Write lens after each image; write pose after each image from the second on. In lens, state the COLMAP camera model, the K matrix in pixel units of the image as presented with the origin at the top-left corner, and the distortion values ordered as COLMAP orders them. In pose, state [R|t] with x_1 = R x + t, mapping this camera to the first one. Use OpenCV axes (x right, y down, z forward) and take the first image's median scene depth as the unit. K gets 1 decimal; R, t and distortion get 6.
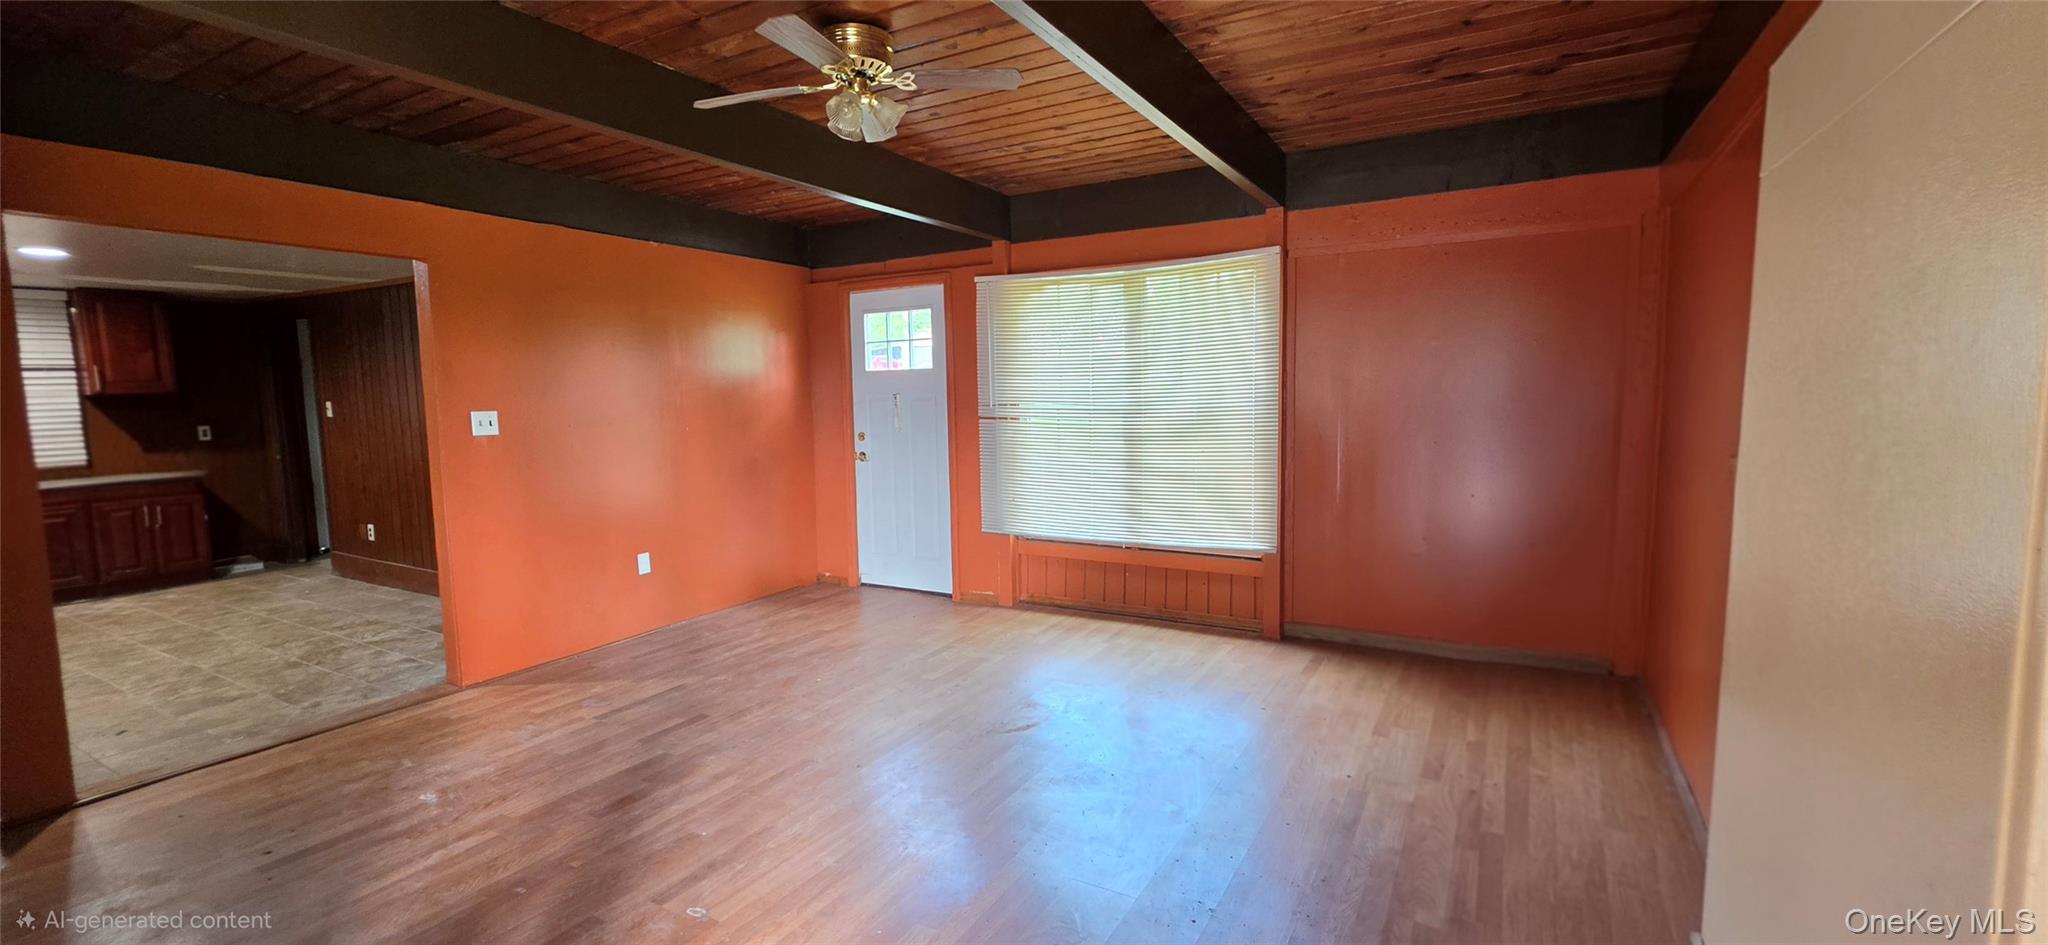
lens RADIAL K [[829.1, 0, 1031.2], [0, 829.1, 472.1], [0, 0, 1]] dist [-0.002596, 0.000335]
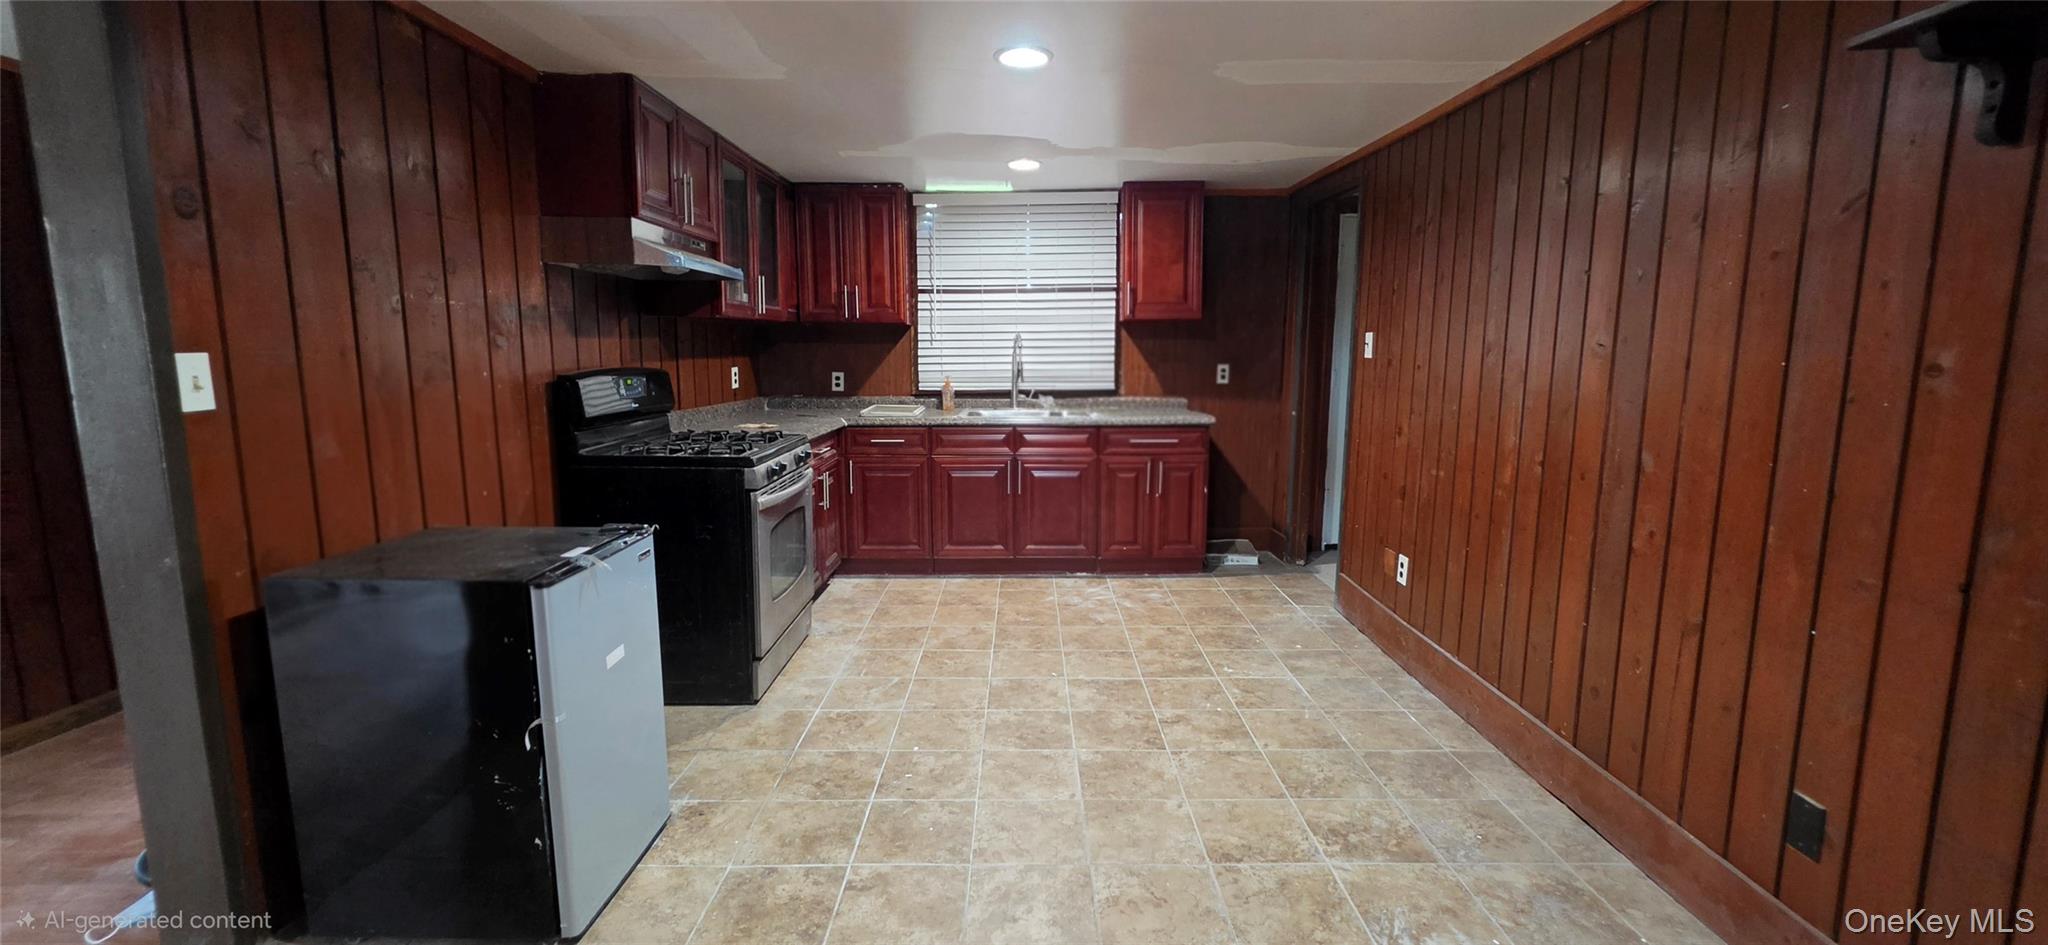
lens RADIAL K [[829.1, 0, 1023.6], [0, 829.1, 472.0], [0, 0, 1]] dist [-0.002596, 0.000335]
pose [[0.485845, 0.149759, -0.861120, -0.463874], [-0.096600, 0.988377, 0.117389, -0.032770], [0.868691, 0.026151, 0.494664, 0.515670]]
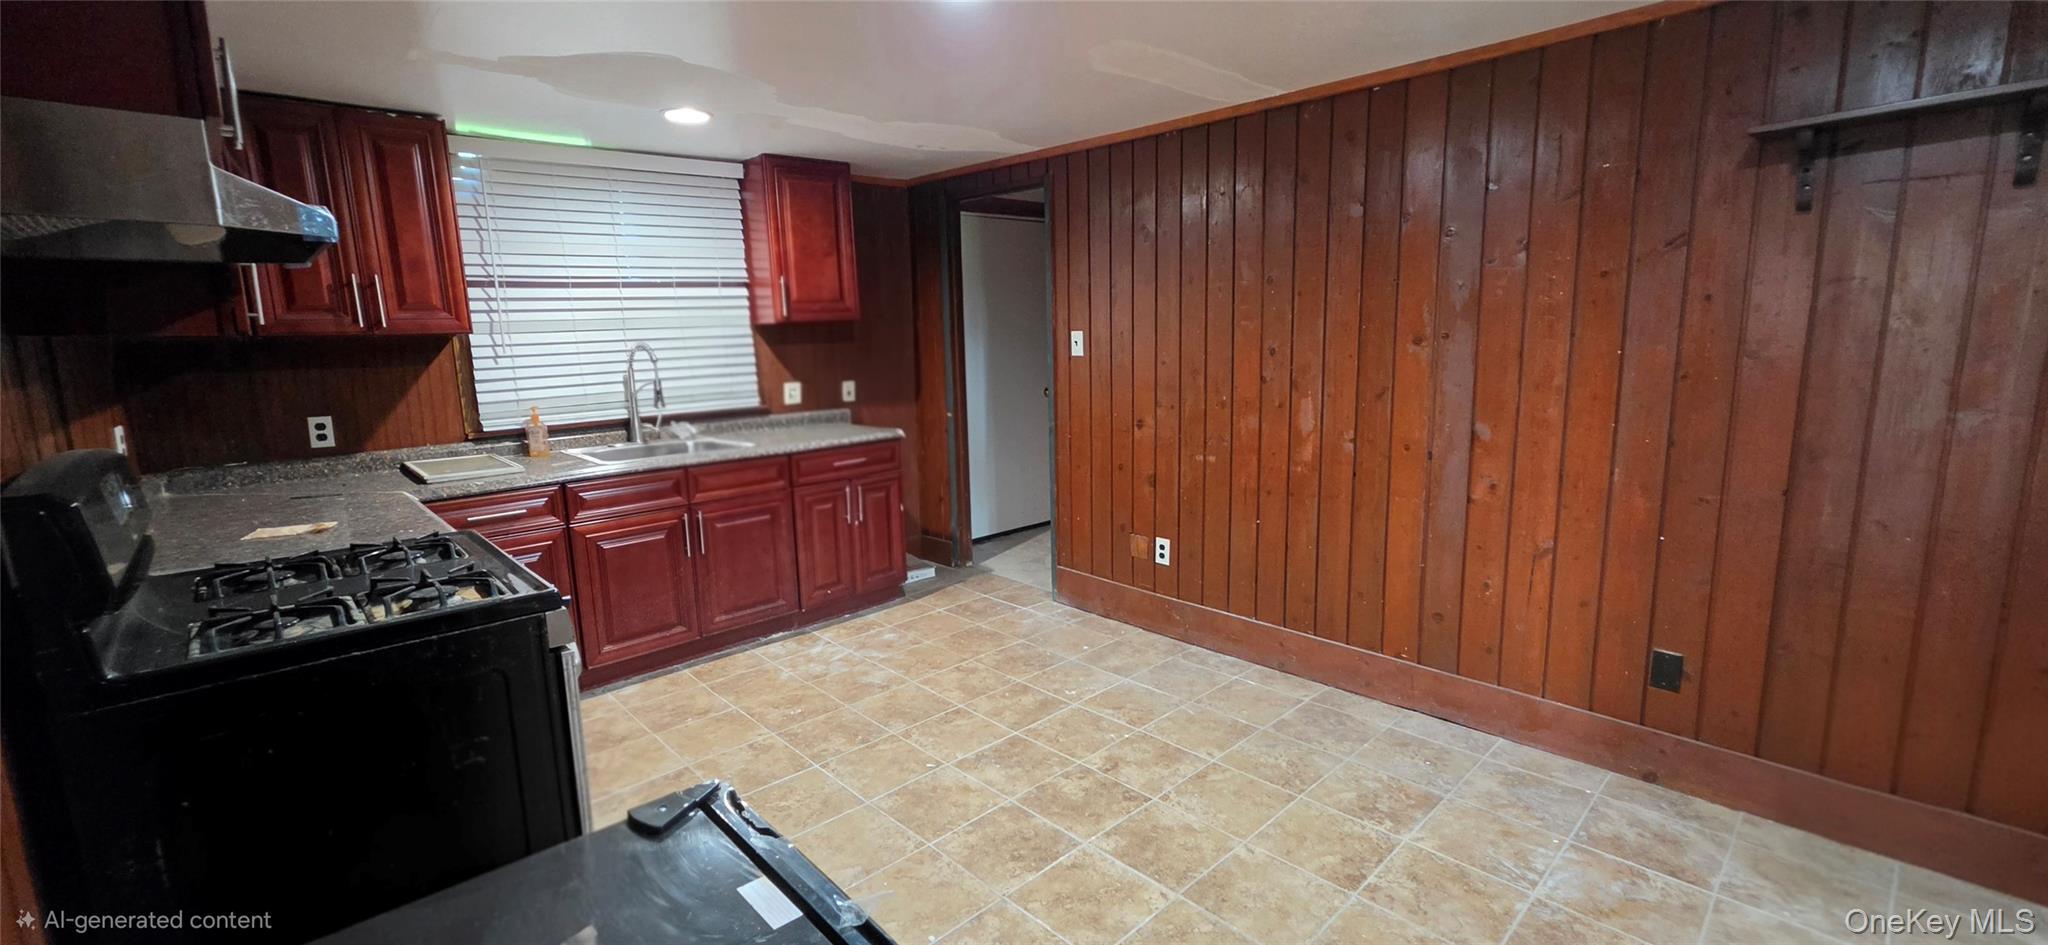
lens RADIAL K [[829.1, 0, 1006.4], [0, 829.1, 474.0], [0, 0, 1]] dist [-0.002596, 0.000335]
pose [[0.950212, 0.043425, -0.308563, -0.737309], [-0.018482, 0.996353, 0.083305, -0.030848], [0.311055, -0.073454, 0.947549, 0.412732]]
